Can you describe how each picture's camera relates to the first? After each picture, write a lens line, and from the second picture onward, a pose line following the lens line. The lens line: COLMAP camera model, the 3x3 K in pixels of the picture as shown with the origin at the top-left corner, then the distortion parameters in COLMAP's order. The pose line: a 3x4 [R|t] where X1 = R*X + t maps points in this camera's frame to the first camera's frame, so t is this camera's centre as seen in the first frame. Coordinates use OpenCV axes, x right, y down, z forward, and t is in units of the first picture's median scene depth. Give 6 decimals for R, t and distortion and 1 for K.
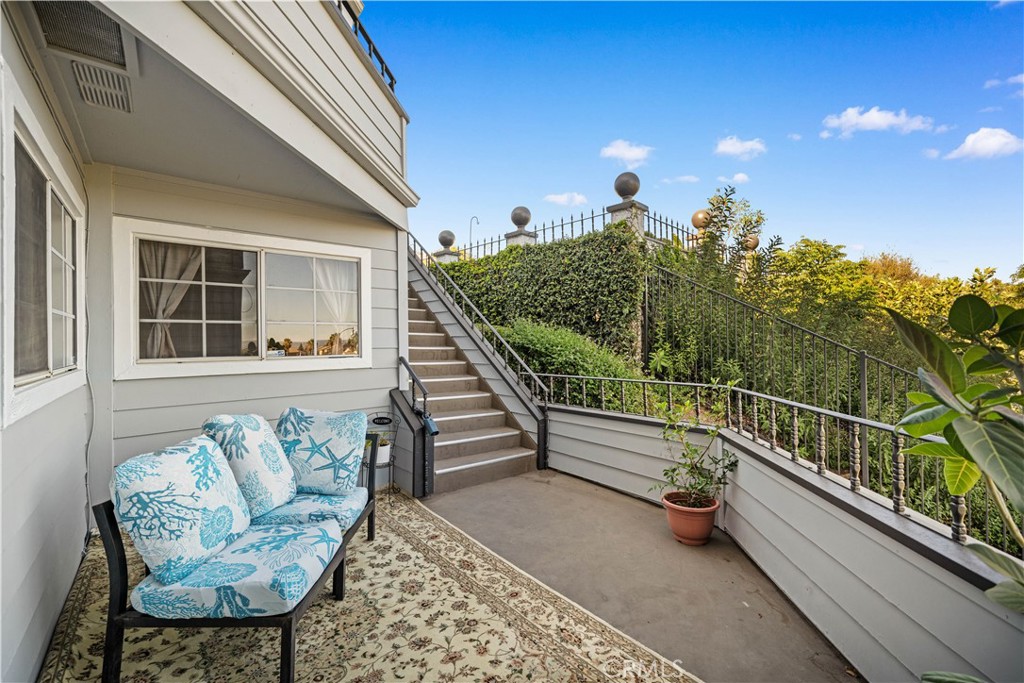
lens RADIAL K [[420.9, 0, 511.6], [0, 420.9, 341.0], [0, 0, 1]] dist [0.004357, -0.000420]
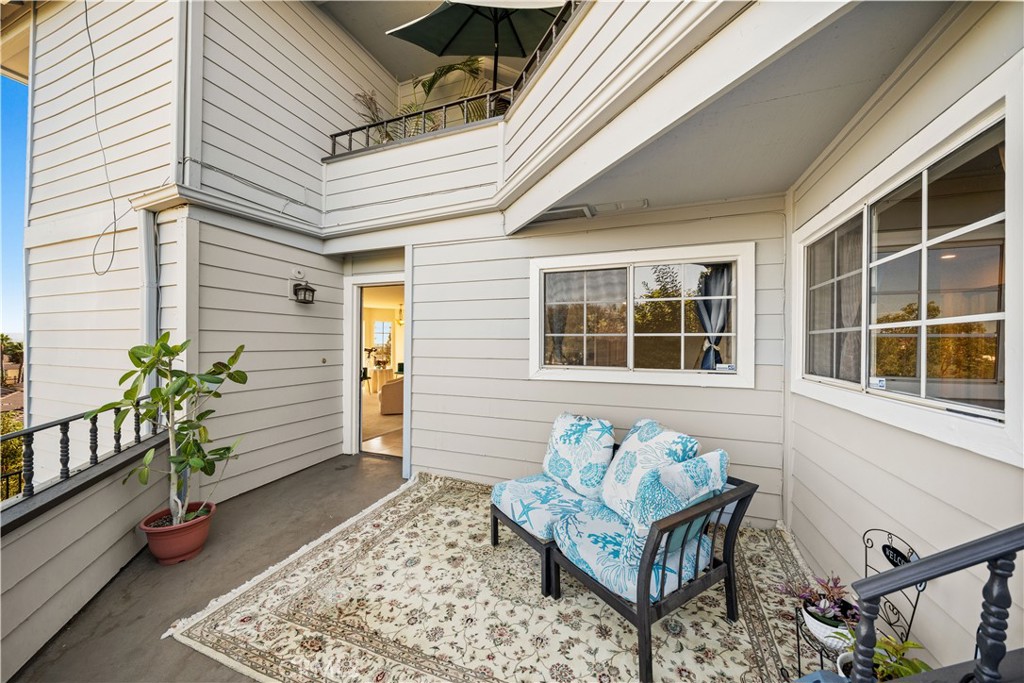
lens RADIAL K [[371.8, 0, 507.8], [0, 371.8, 342.8], [0, 0, 1]] dist [-0.000687, -0.000061]
pose [[-0.877017, 0.001173, -0.480457, 0.144549], [-0.000386, 0.999995, 0.003145, -0.038827], [0.480459, 0.002944, -0.877012, 1.898694]]
